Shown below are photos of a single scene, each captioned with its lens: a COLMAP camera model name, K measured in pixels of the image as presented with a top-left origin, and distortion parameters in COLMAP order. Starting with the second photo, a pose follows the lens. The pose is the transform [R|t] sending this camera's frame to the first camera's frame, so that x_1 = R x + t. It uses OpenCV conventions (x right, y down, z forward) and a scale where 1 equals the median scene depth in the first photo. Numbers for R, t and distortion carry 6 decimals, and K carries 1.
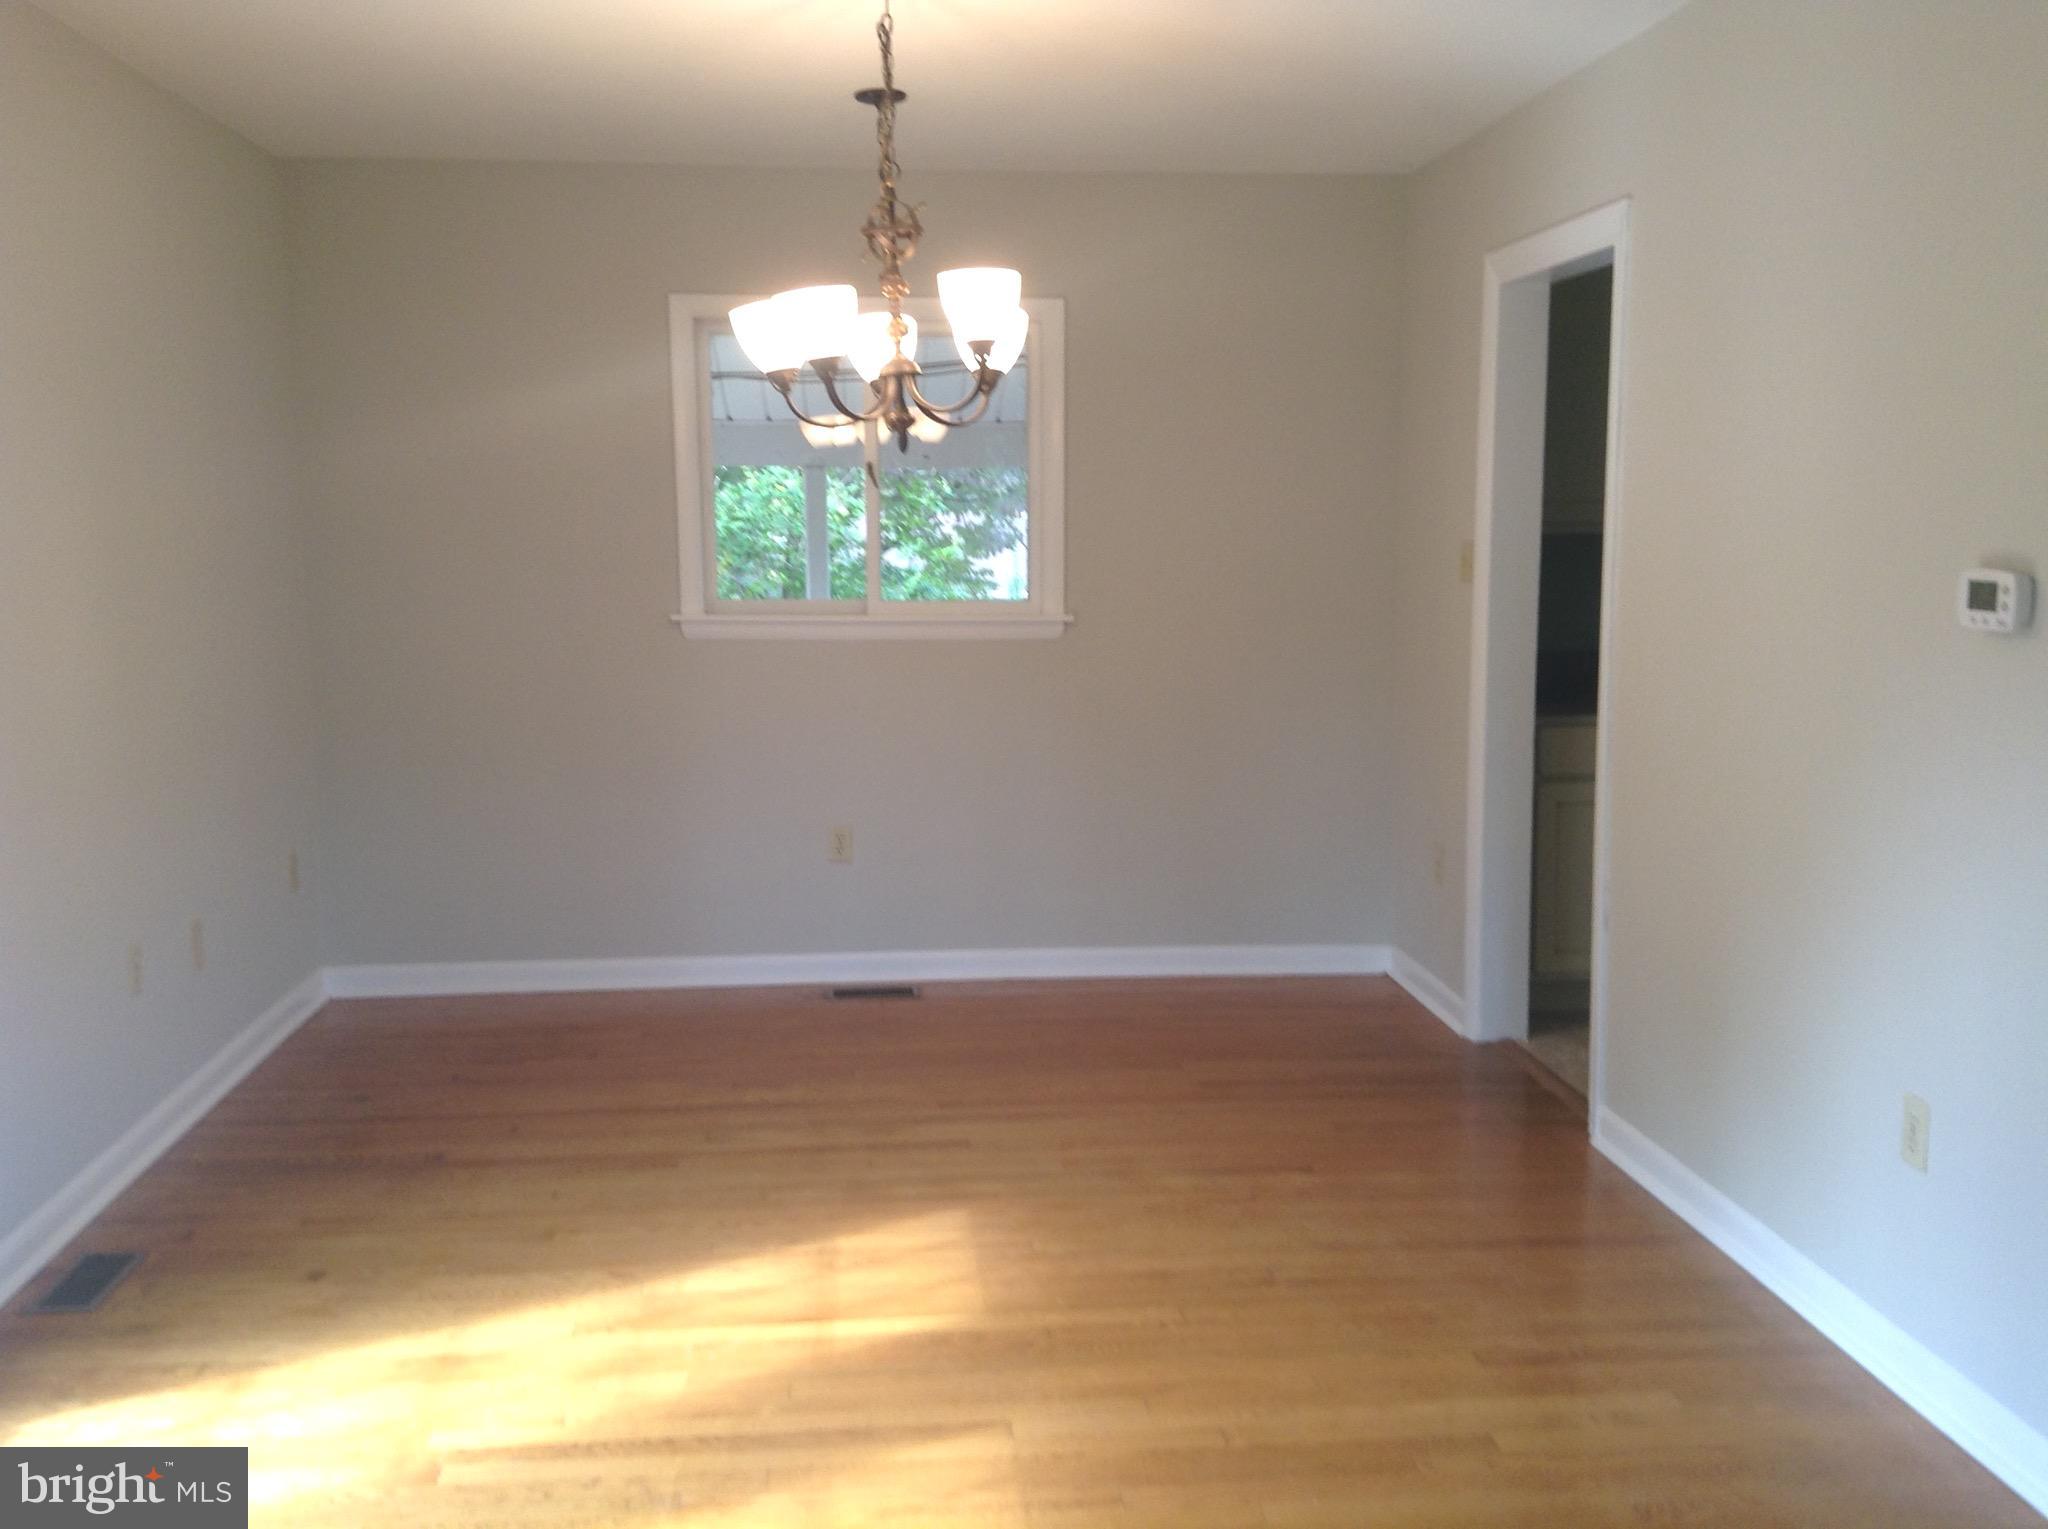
lens RADIAL K [[1869.3, 0, 1057.5], [0, 1869.3, 726.2], [0, 0, 1]] dist [0.125218, -0.231469]
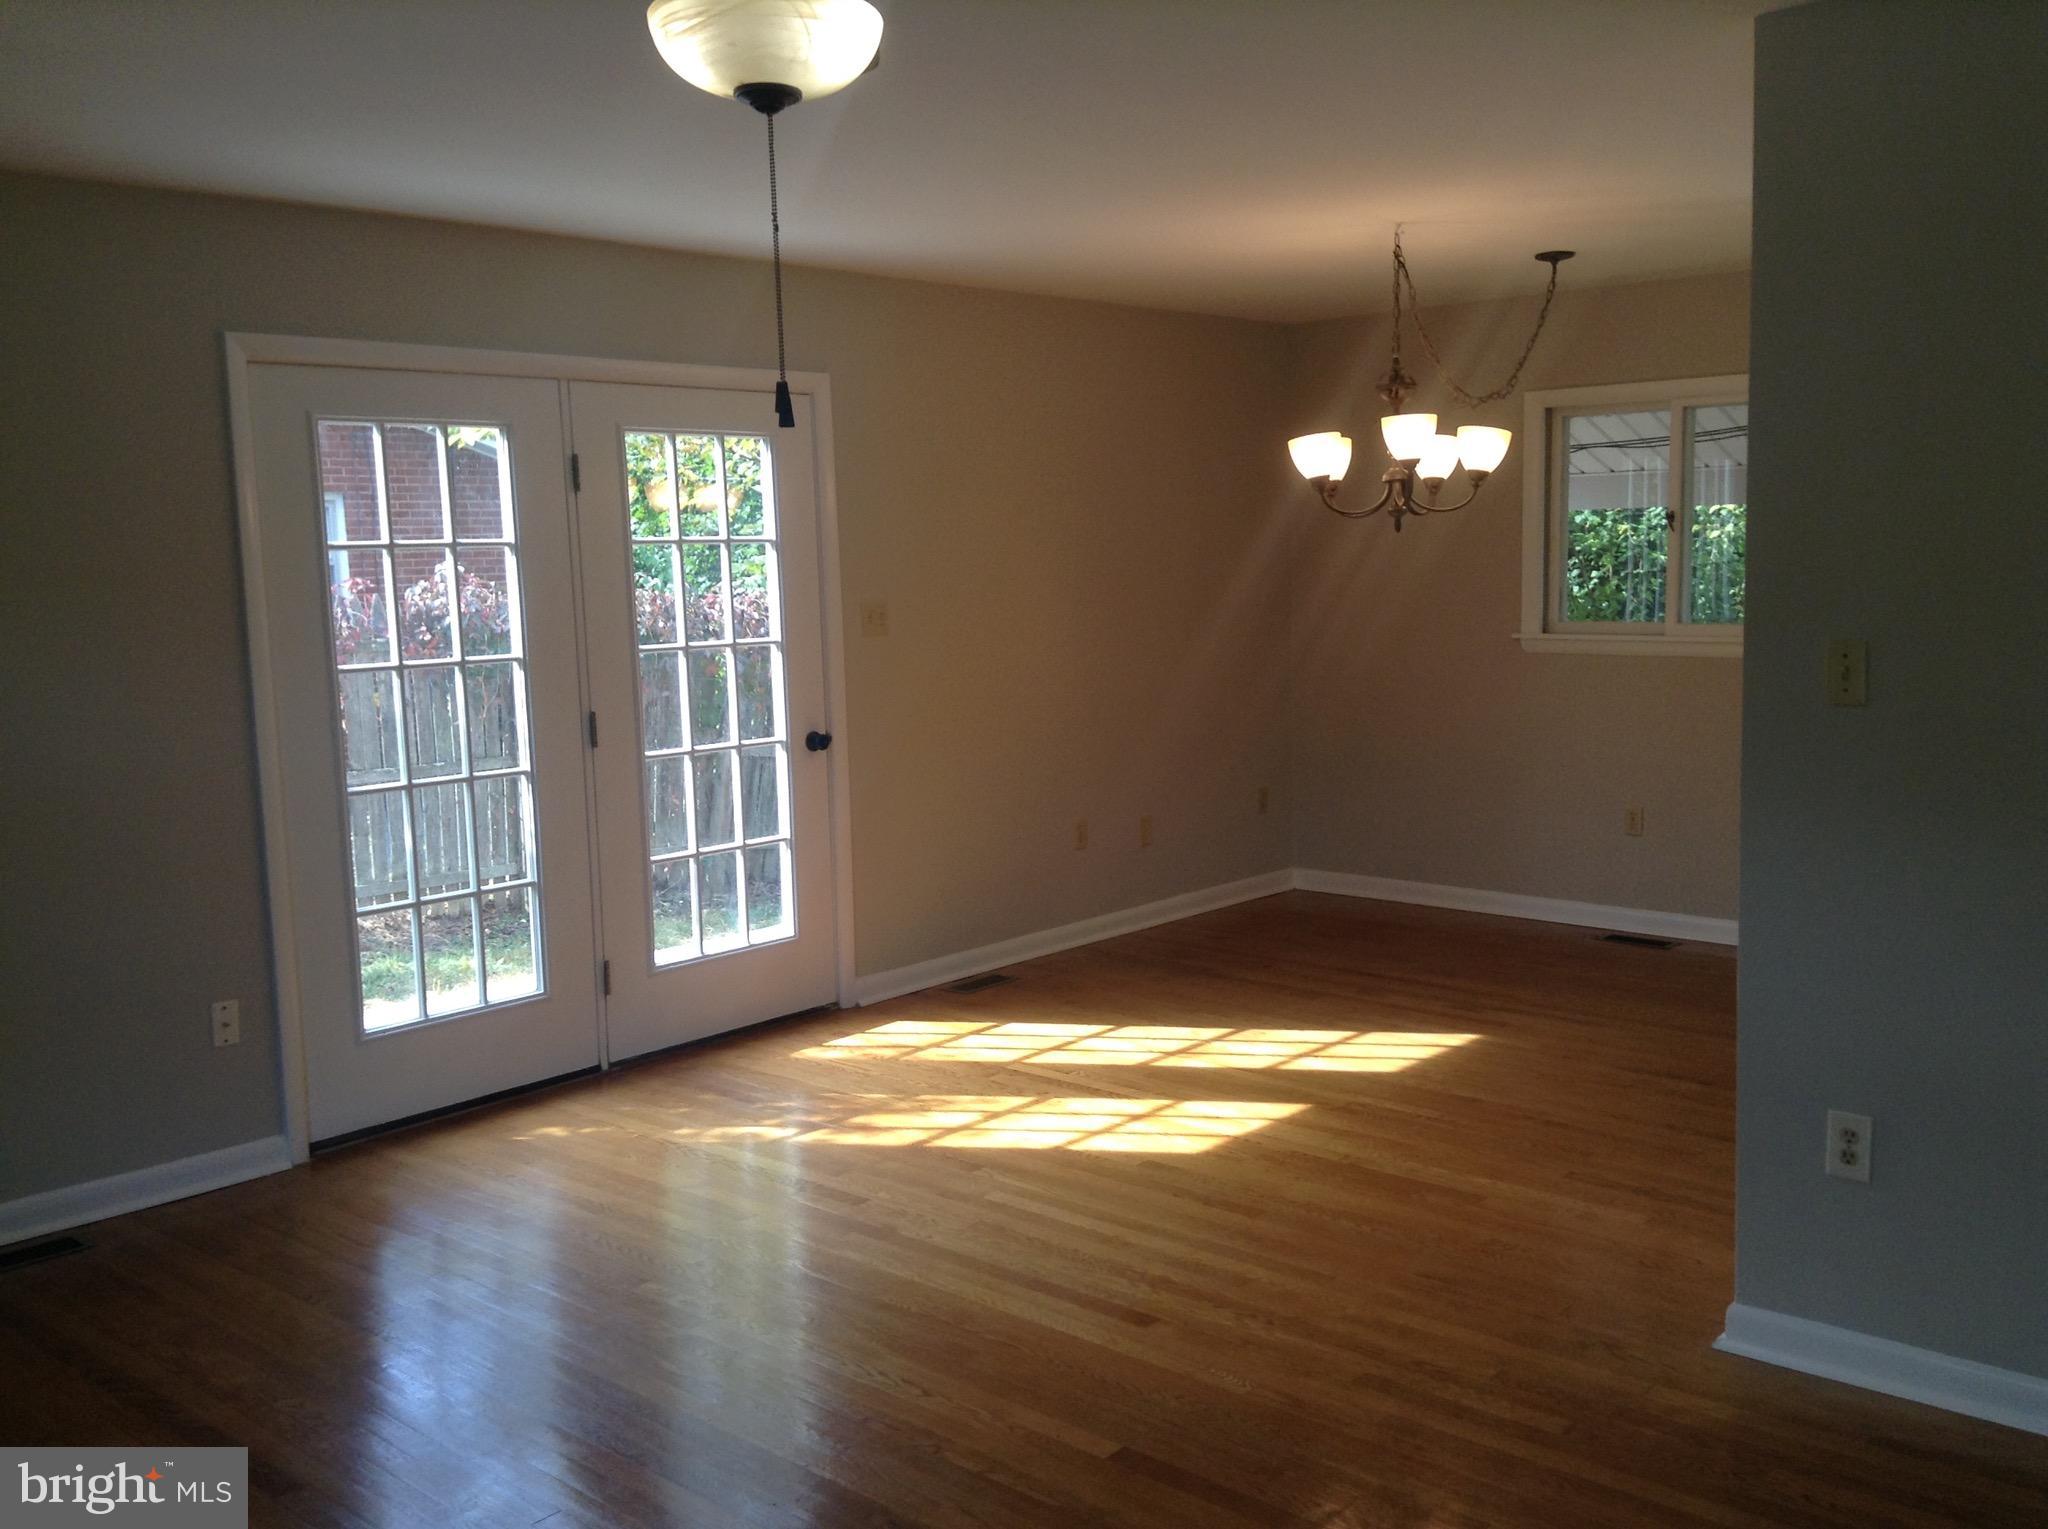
lens RADIAL K [[1869.3, 0, 1057.5], [0, 1869.3, 726.2], [0, 0, 1]] dist [0.125218, -0.231469]
pose [[0.692745, 0.057915, -0.718854, 0.652983], [-0.057976, 0.998016, 0.024536, -0.010109], [0.718849, 0.024679, 0.694728, -0.183706]]
